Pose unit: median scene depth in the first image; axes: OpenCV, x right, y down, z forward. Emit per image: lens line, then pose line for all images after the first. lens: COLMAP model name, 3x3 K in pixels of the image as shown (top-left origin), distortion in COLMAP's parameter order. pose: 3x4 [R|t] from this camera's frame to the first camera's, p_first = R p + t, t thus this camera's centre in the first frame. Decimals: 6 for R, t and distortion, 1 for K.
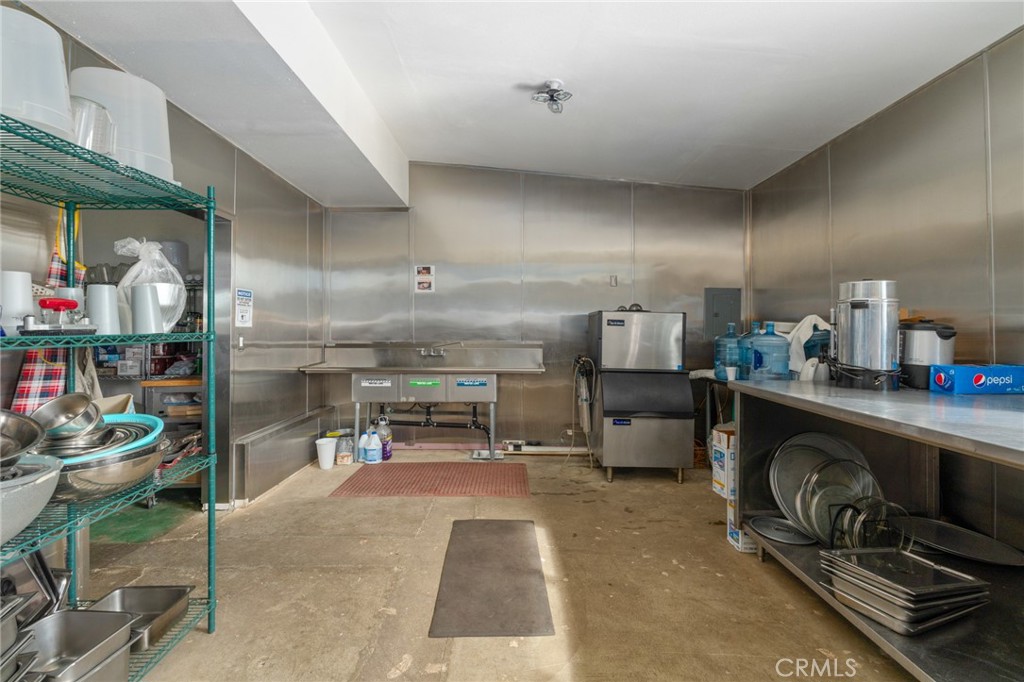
lens RADIAL K [[454.3, 0, 506.5], [0, 454.3, 323.8], [0, 0, 1]] dist [-0.001033, 0.000583]
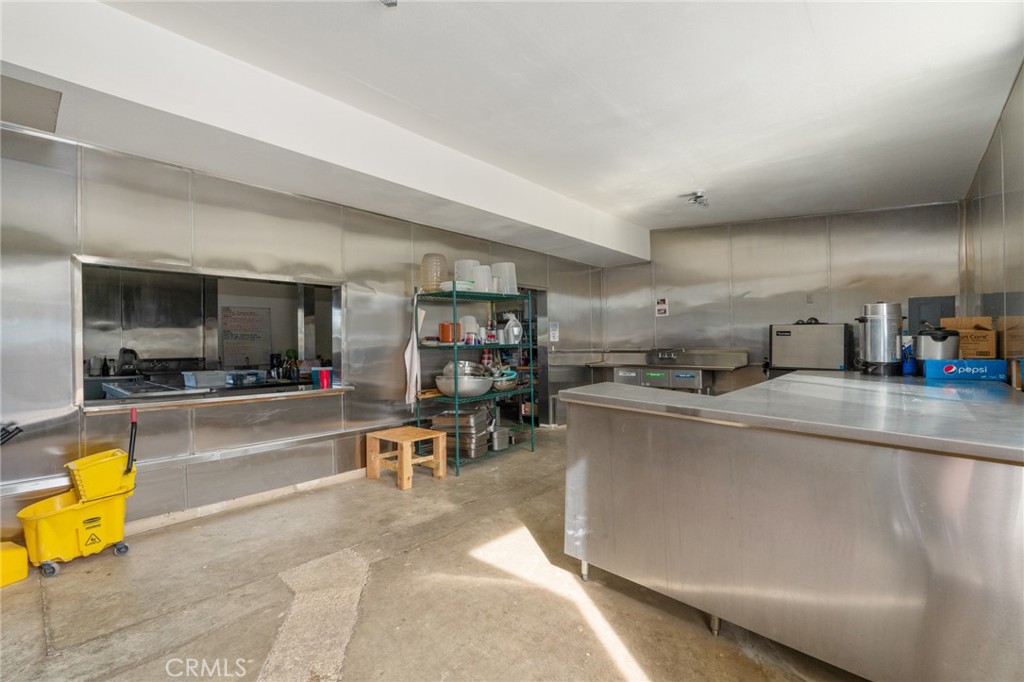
lens RADIAL K [[454.3, 0, 513.2], [0, 454.3, 342.9], [0, 0, 1]] dist [-0.001033, 0.000583]
pose [[0.756524, -0.015067, -0.653793, 0.888685], [0.024976, 0.999671, 0.005863, -0.003659], [0.653489, -0.020765, 0.756651, -0.956483]]
